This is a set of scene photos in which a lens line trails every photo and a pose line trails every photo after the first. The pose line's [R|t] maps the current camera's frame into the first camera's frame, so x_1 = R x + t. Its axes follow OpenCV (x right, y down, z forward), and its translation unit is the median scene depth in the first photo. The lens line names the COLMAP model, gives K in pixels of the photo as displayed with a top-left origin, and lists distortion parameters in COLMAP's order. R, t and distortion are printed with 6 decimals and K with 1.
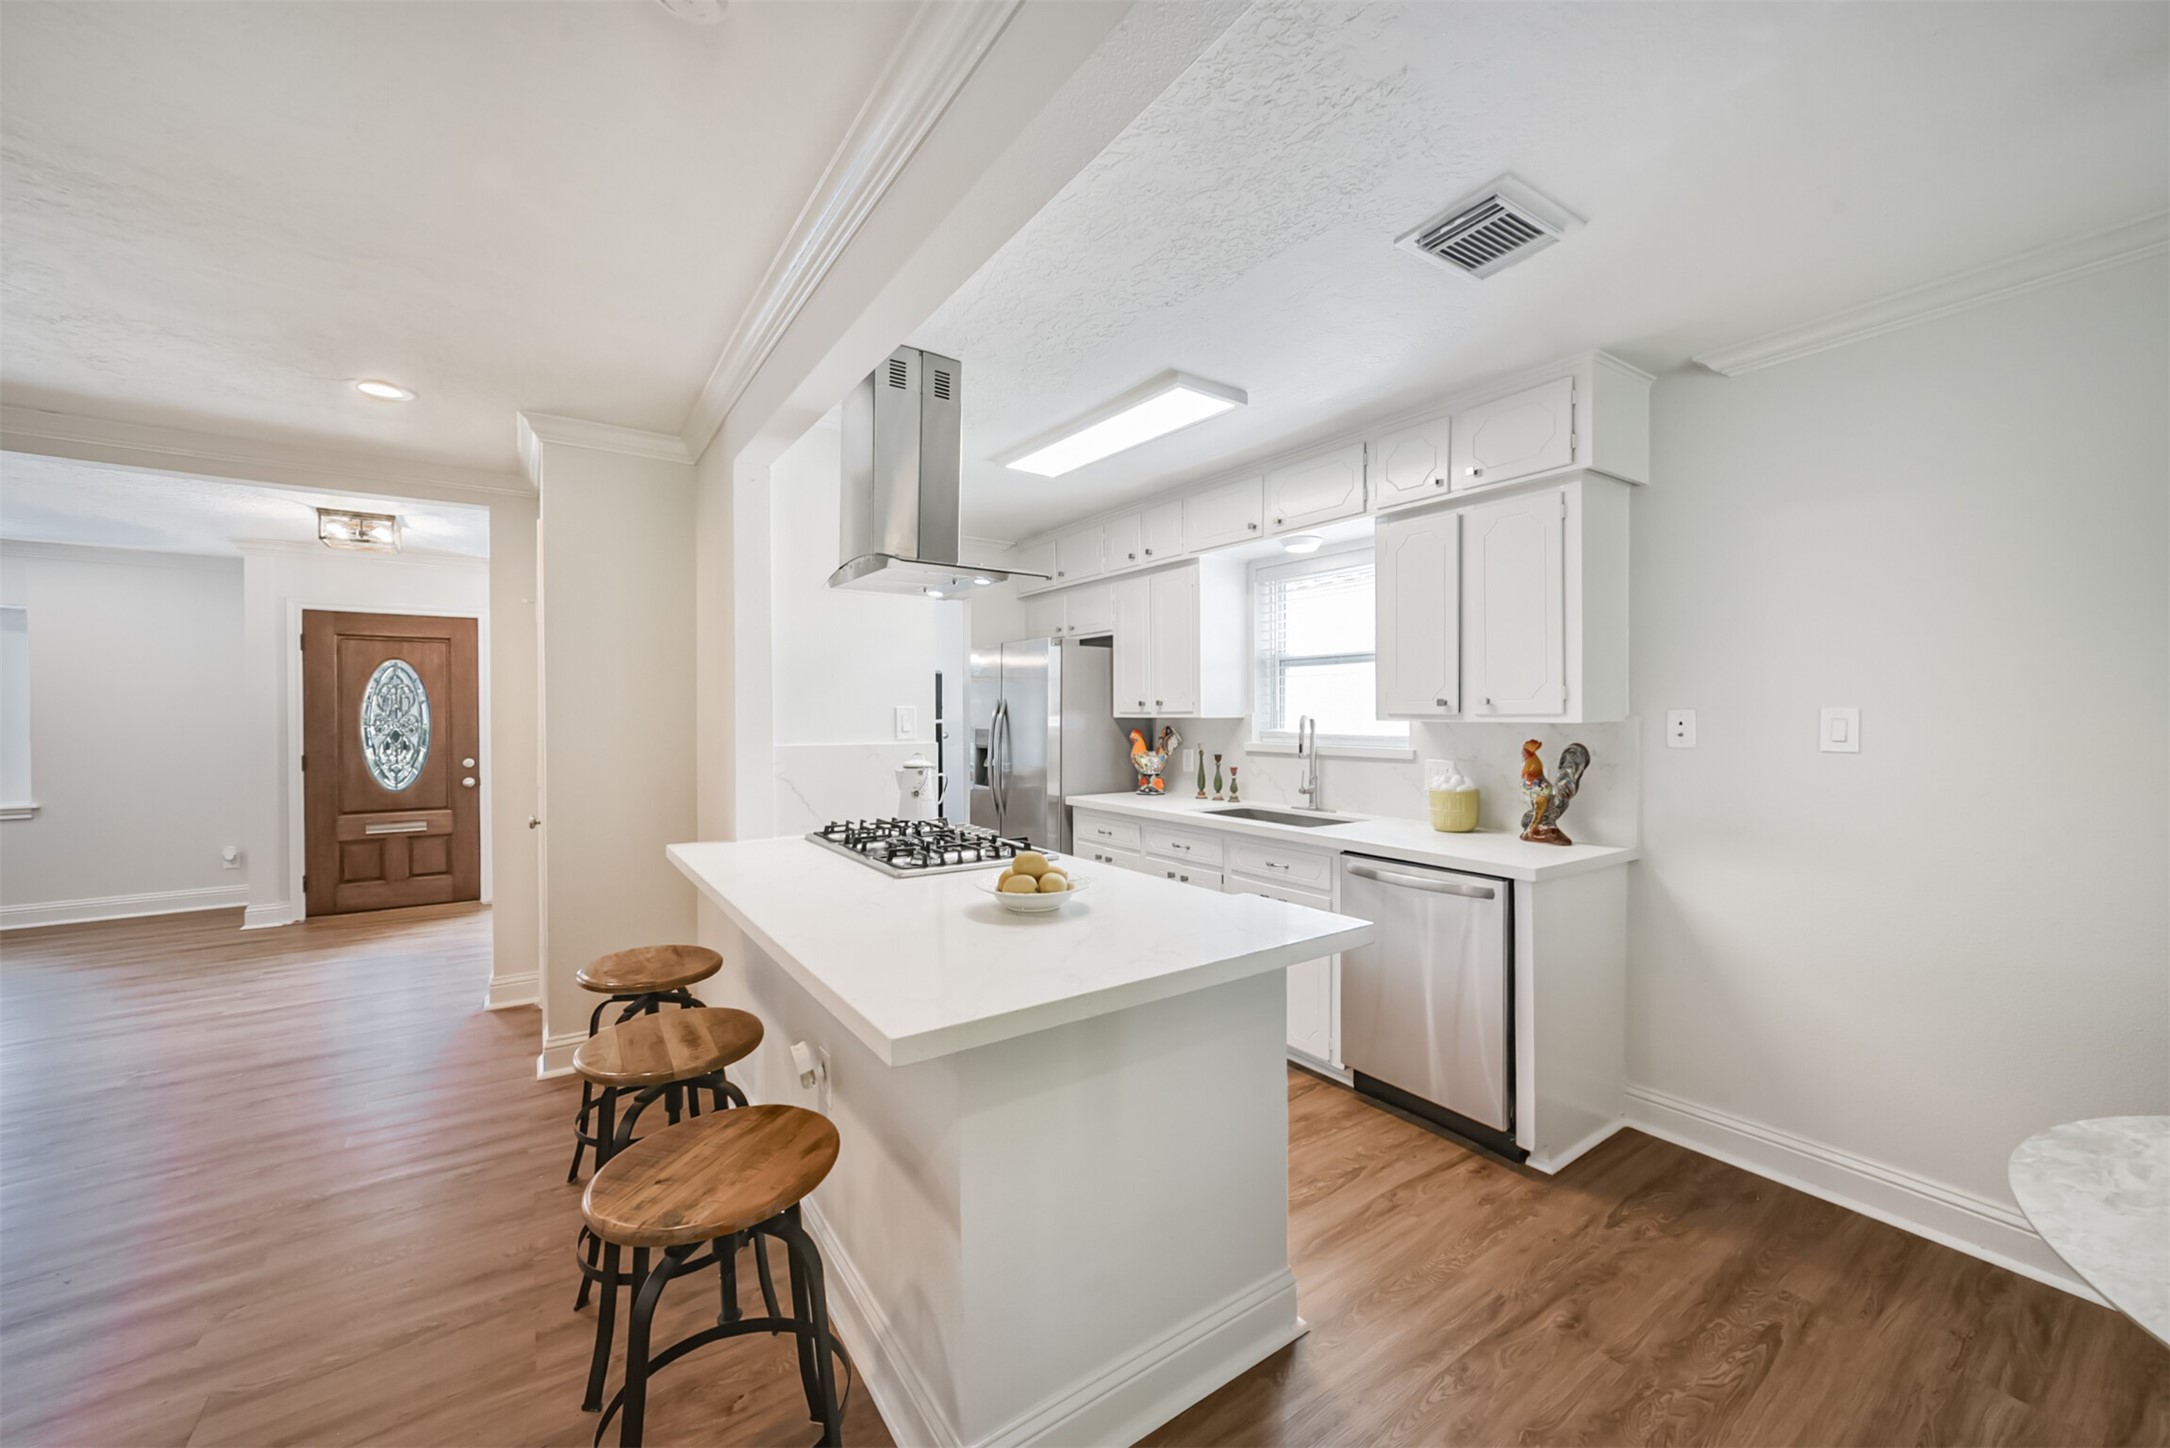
lens RADIAL K [[842.0, 0, 1083.1], [0, 842.0, 717.1], [0, 0, 1]] dist [-0.016539, 0.007112]
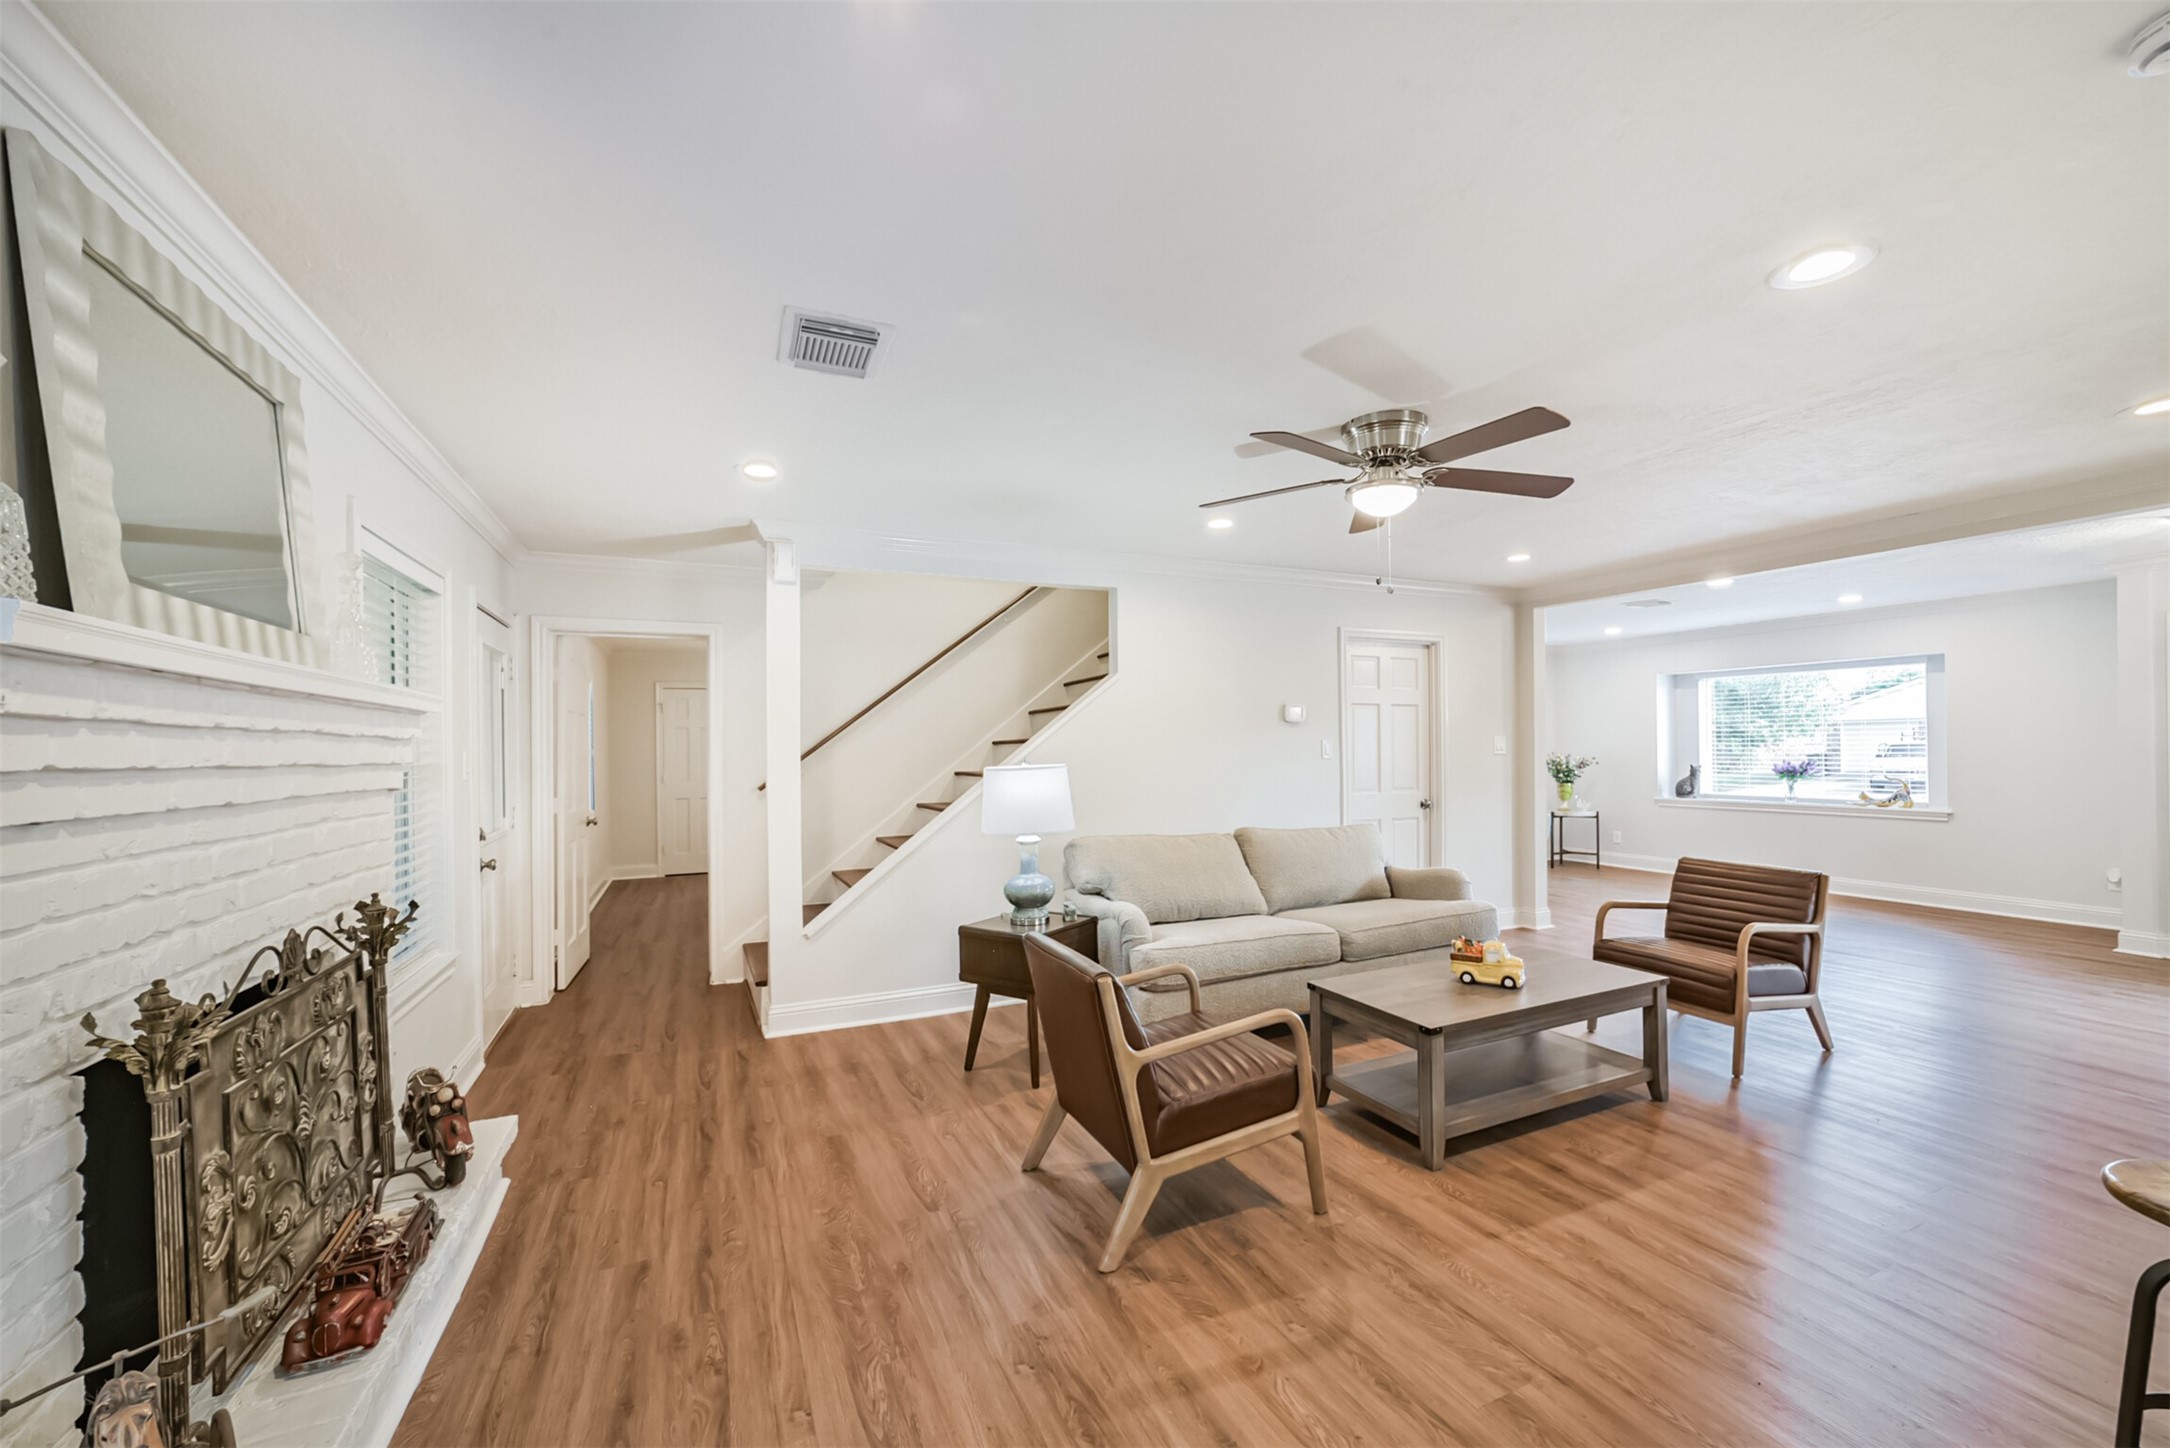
lens RADIAL K [[842.0, 0, 1088.7], [0, 842.0, 752.8], [0, 0, 1]] dist [-0.016539, 0.007112]
pose [[-0.171432, 0.010012, -0.985145, 0.291381], [0.006521, 0.999938, 0.009027, -0.000783], [0.985174, -0.004877, -0.171487, -0.061985]]
